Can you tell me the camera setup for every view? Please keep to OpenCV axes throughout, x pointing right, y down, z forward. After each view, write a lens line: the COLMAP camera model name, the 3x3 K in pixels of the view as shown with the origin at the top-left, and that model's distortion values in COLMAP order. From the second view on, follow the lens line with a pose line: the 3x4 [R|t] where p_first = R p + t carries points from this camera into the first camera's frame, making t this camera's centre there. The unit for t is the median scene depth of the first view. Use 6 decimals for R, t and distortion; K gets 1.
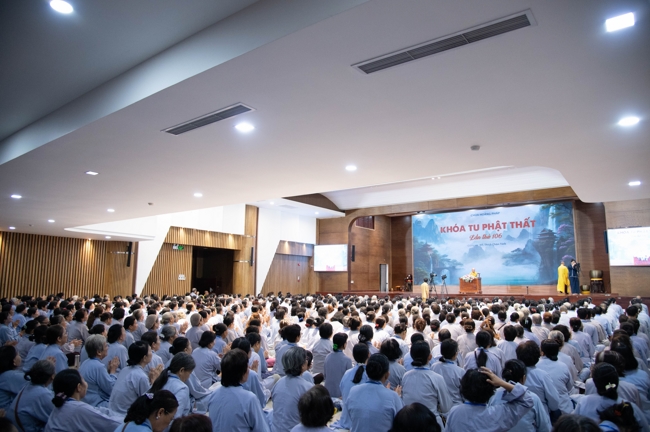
lens RADIAL K [[451.1, 0, 325.0], [0, 451.1, 216.0], [0, 0, 1]] dist [-0.094029, 0.073326]
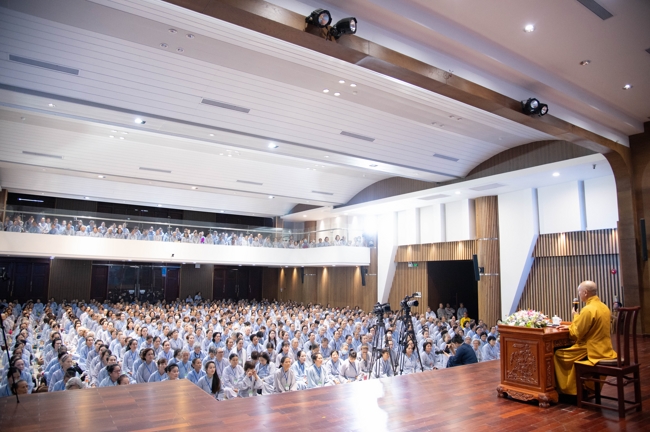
lens RADIAL K [[451.1, 0, 325.0], [0, 451.1, 216.0], [0, 0, 1]] dist [-0.094029, 0.073326]
pose [[-0.327652, -0.171346, -0.929131, 0.528321], [0.099189, 0.971744, -0.214183, 0.121989], [0.939577, -0.162337, -0.301398, 0.868329]]
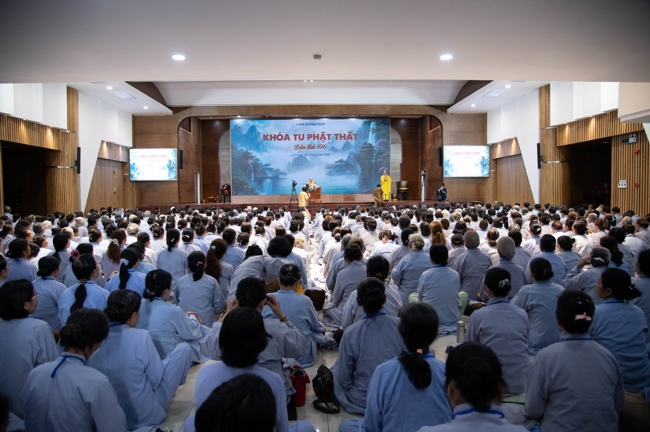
lens RADIAL K [[451.1, 0, 325.0], [0, 451.1, 216.0], [0, 0, 1]] dist [-0.094029, 0.073326]
pose [[0.788283, -0.047619, 0.613468, -0.251283], [-0.074265, 0.982350, 0.171680, 0.023231], [-0.610815, -0.180891, 0.770833, 0.168172]]
